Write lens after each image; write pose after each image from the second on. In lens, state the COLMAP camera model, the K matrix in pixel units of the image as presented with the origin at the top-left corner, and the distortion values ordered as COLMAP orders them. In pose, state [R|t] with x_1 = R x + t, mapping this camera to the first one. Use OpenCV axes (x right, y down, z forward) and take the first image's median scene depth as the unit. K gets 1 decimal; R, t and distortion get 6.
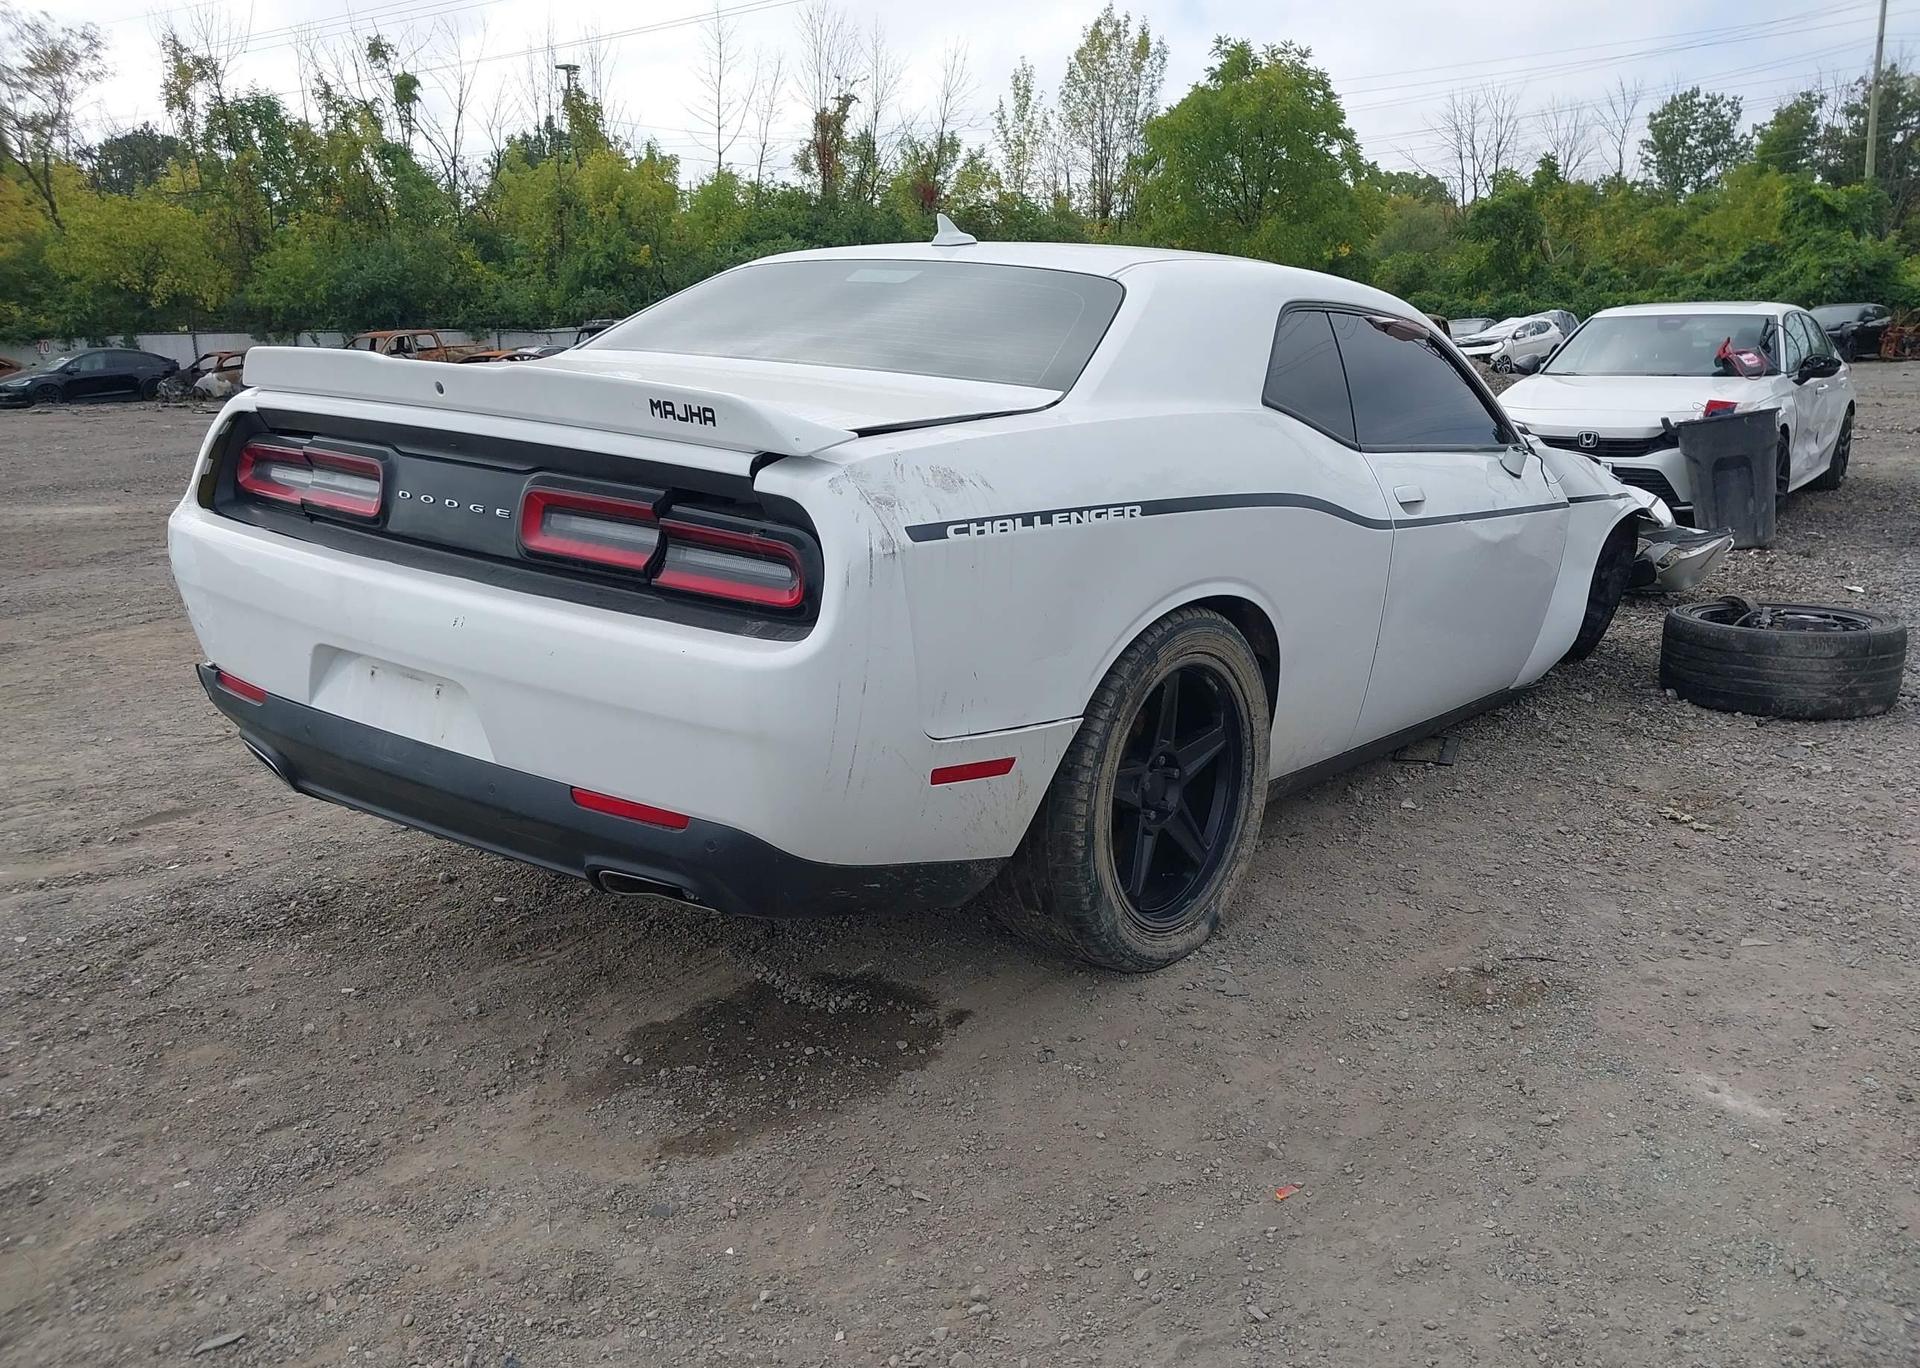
lens RADIAL K [[1510.6, 0, 980.1], [0, 1510.6, 682.6], [0, 0, 1]] dist [0.034767, -0.037953]
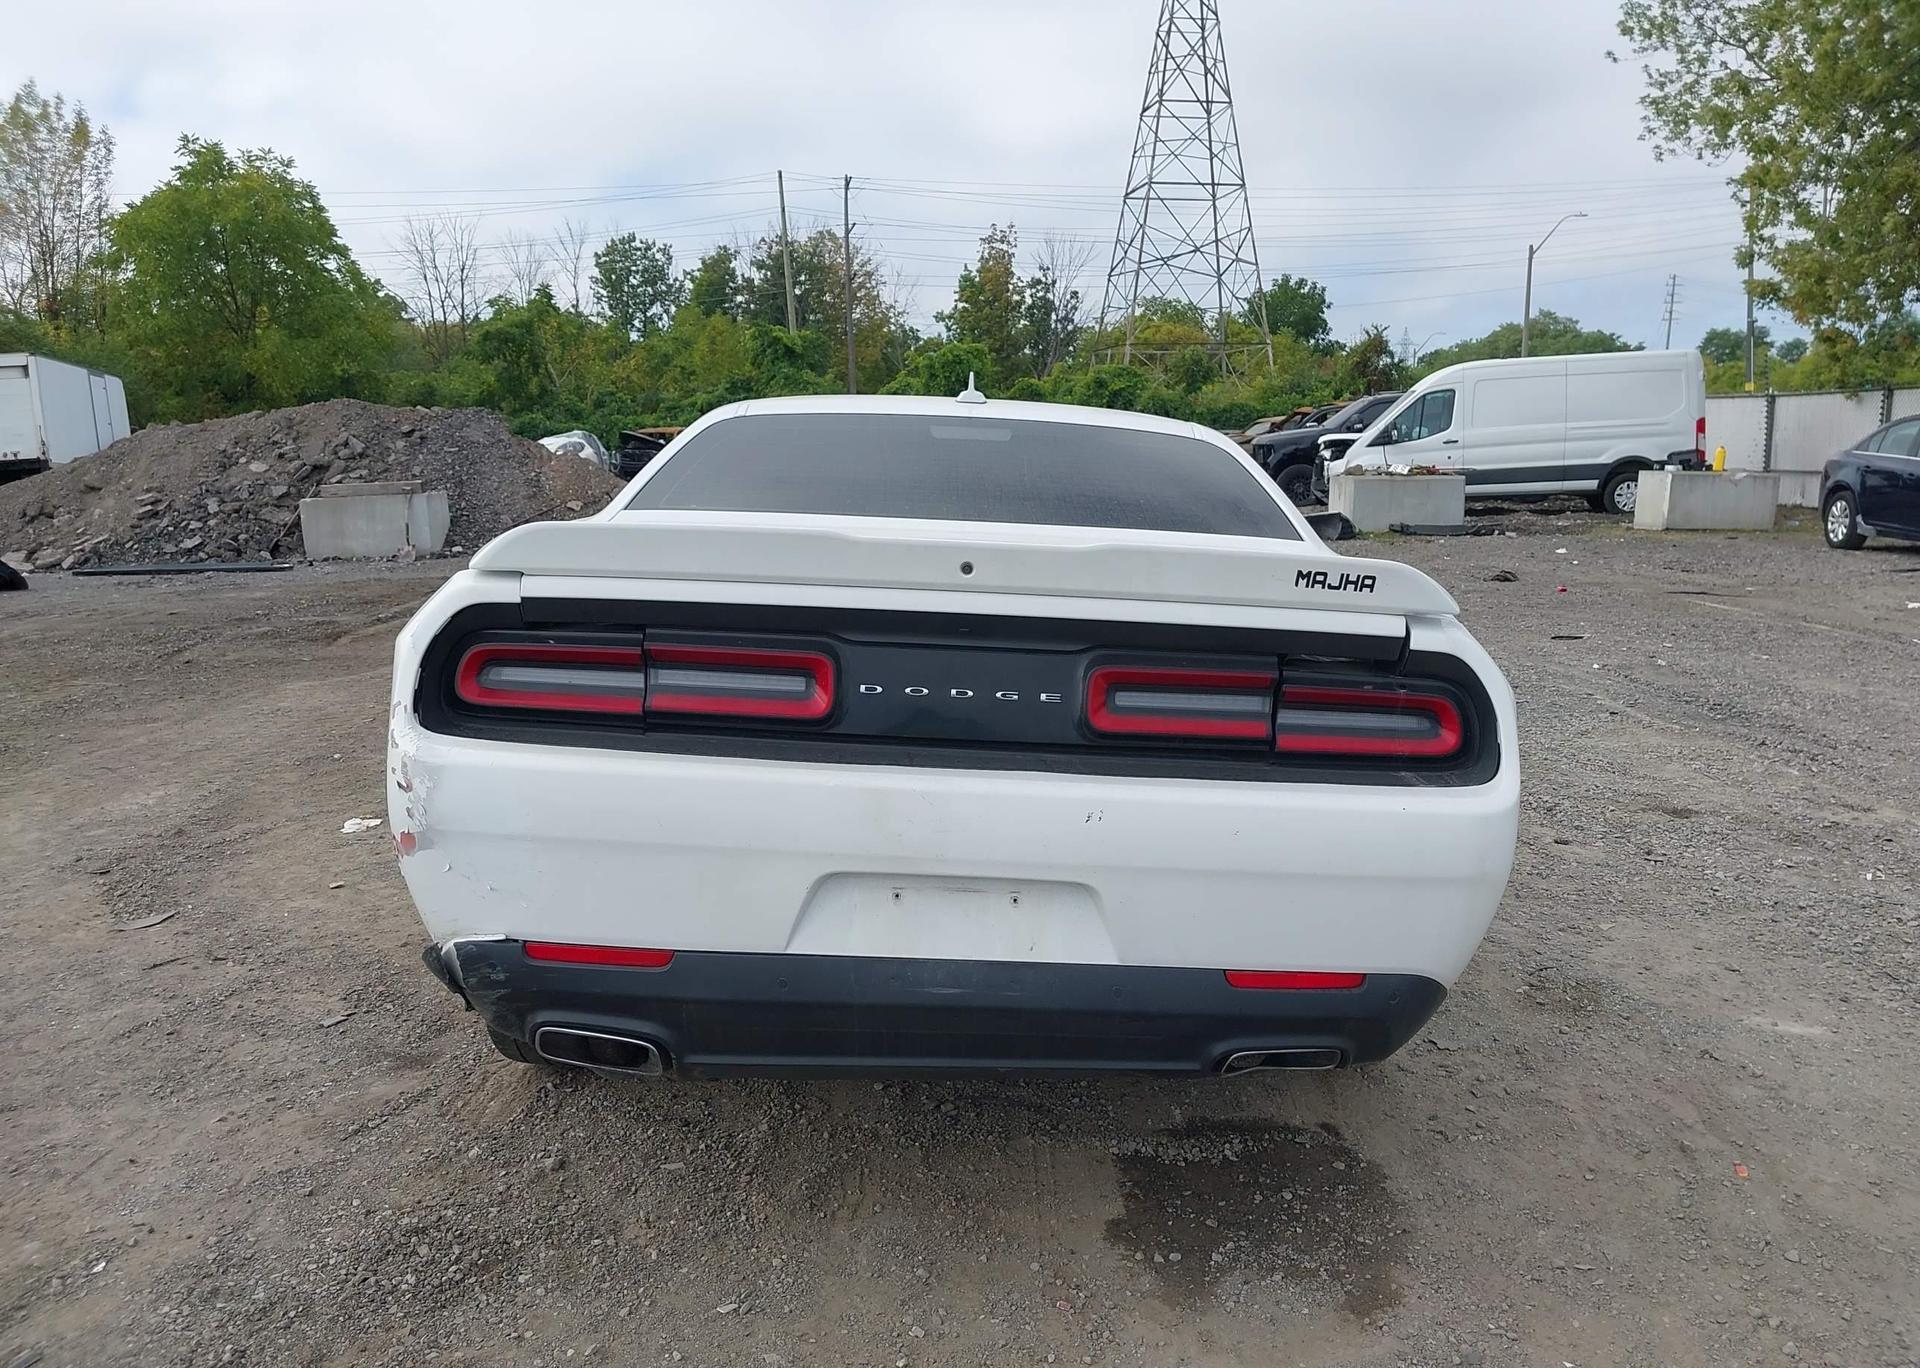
lens RADIAL K [[1510.6, 0, 959.4], [0, 1510.6, 677.7], [0, 0, 1]] dist [0.034767, -0.037953]
pose [[0.795900, -0.087596, 0.599058, -0.276368], [0.133314, 0.990548, -0.032278, -0.030710], [-0.590568, 0.105553, 0.800055, 0.089394]]
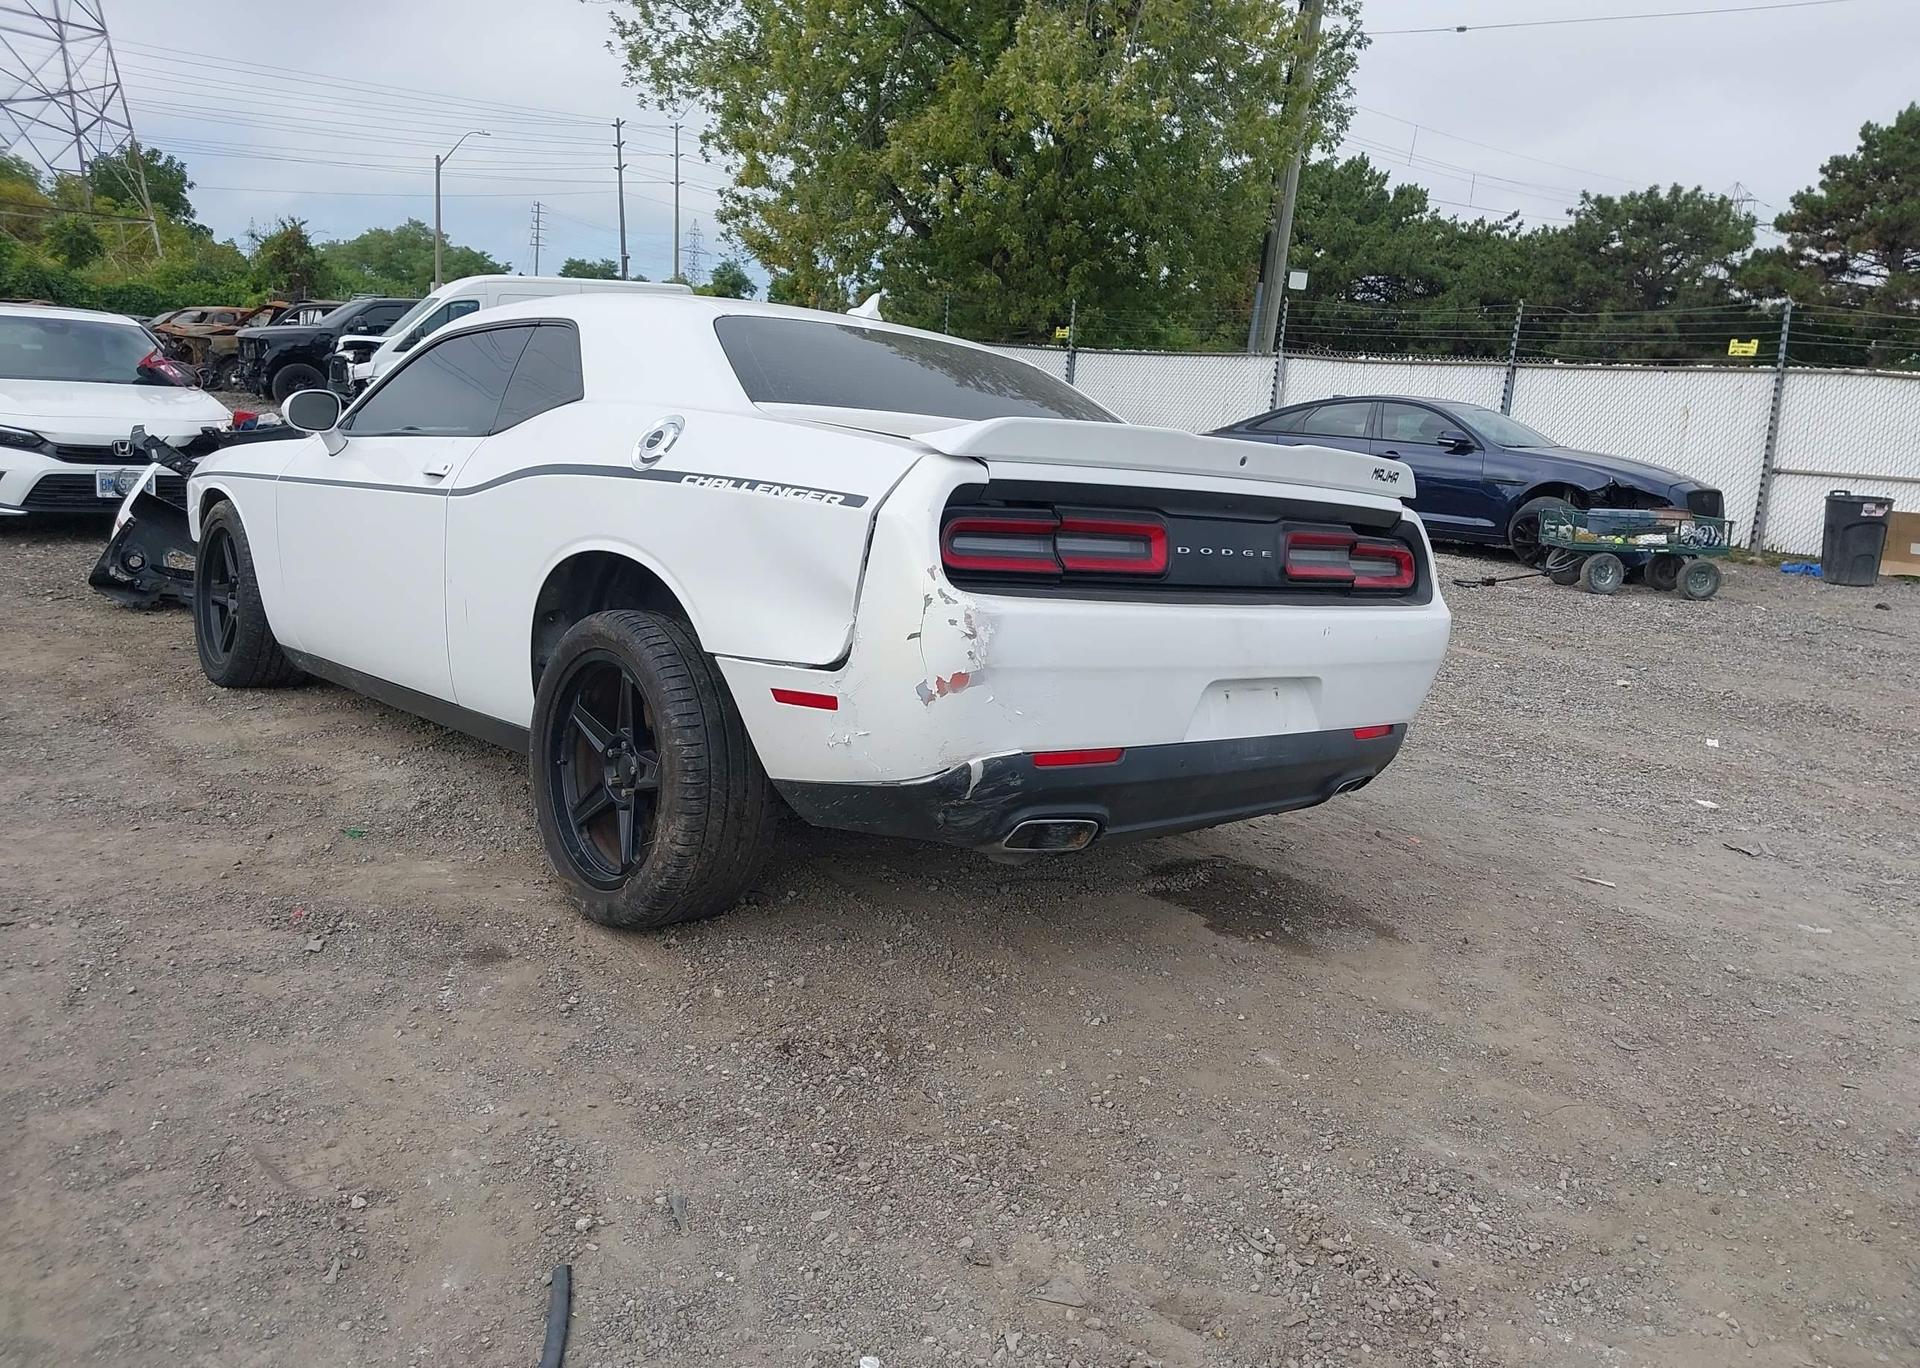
lens RADIAL K [[1510.6, 0, 963.8], [0, 1510.6, 672.5], [0, 0, 1]] dist [0.034767, -0.037953]
pose [[0.206804, -0.157789, 0.965575, -0.507391], [0.152632, 0.980029, 0.127461, -0.066593], [-0.966403, 0.121018, 0.226758, 0.293271]]
